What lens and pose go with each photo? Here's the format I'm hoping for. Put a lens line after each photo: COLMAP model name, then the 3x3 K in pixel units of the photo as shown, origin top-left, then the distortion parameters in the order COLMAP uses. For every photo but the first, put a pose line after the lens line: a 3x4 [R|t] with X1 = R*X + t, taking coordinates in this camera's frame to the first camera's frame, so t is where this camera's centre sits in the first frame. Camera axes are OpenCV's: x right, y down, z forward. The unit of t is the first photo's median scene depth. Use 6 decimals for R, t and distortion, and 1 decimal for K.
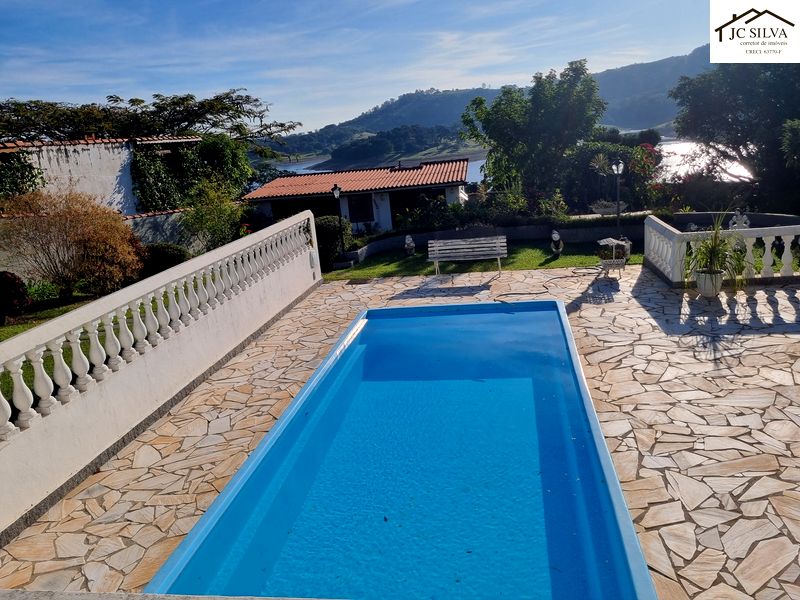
lens RADIAL K [[616.2, 0, 400.0], [0, 616.2, 300.0], [0, 0, 1]] dist [0.056701, -0.048274]
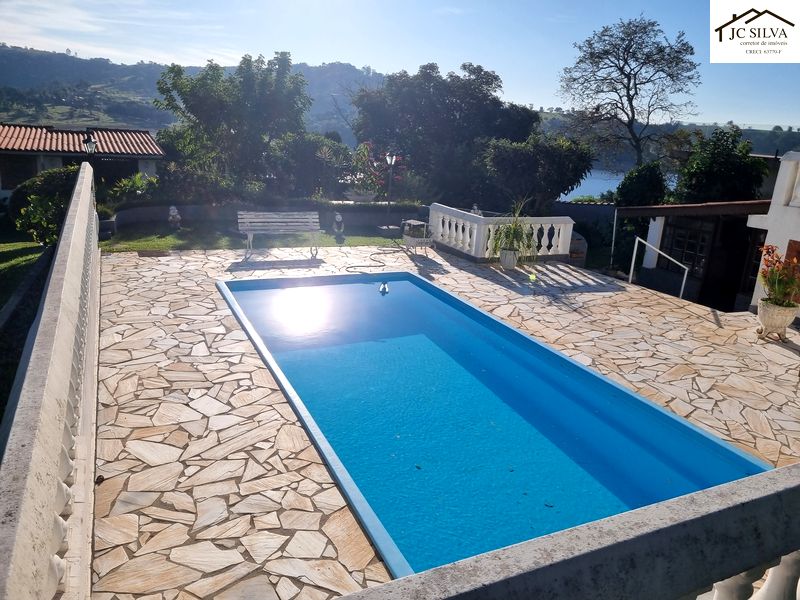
lens RADIAL K [[608.1, 0, 419.1], [0, 608.1, 302.2], [0, 0, 1]] dist [0.056098, -0.044195]
pose [[0.794262, -0.020142, 0.607241, -0.126505], [0.013387, 0.999788, 0.015652, 0.012666], [-0.607427, -0.004303, 0.794364, 0.042118]]
